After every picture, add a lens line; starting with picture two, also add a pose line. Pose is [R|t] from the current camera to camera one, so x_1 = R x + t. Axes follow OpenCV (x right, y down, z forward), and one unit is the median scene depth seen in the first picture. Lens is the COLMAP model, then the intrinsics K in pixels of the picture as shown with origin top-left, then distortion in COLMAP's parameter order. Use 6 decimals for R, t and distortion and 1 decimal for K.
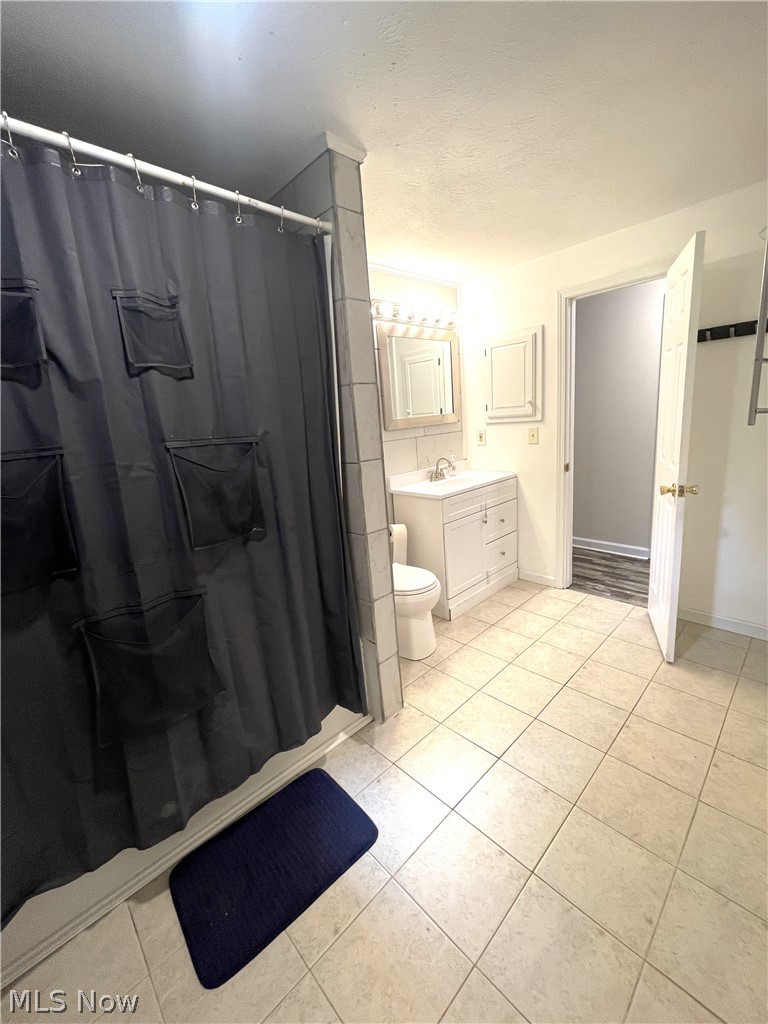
lens RADIAL K [[416.4, 0, 389.6], [0, 416.4, 503.3], [0, 0, 1]] dist [-0.002205, -0.000144]
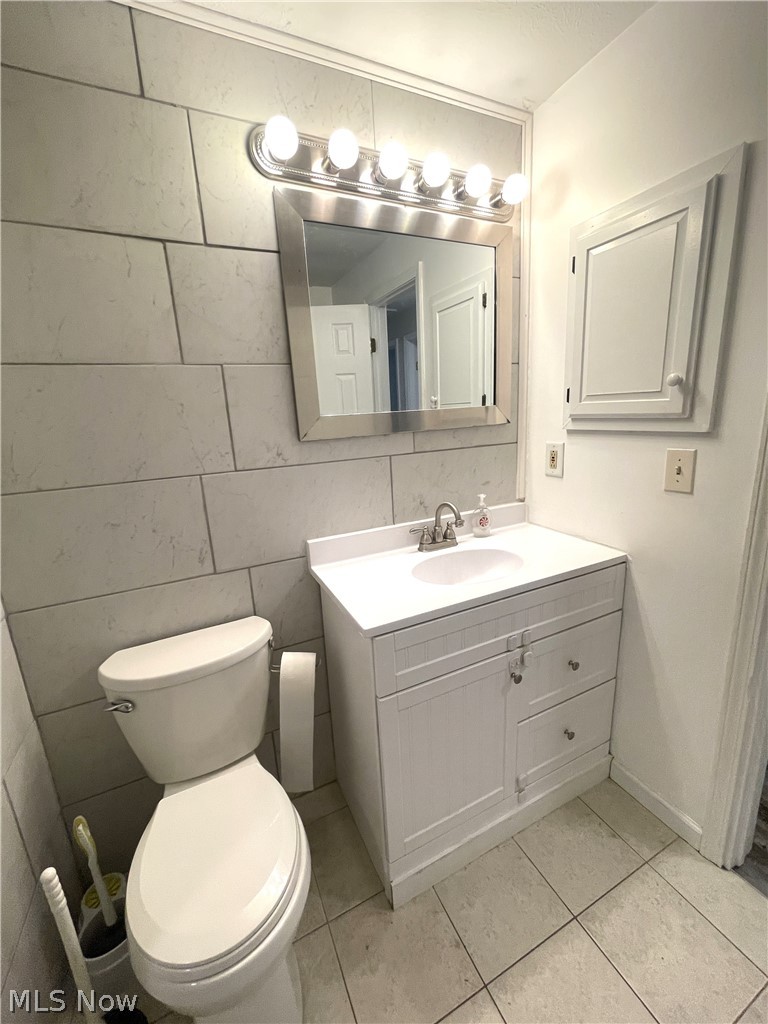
lens RADIAL K [[416.4, 0, 389.6], [0, 416.4, 503.3], [0, 0, 1]] dist [-0.002205, -0.000144]
pose [[0.951829, 0.095194, -0.291477, 0.196559], [-0.085854, 0.995305, 0.044697, -0.121684], [0.294363, -0.017519, 0.955533, 0.532844]]
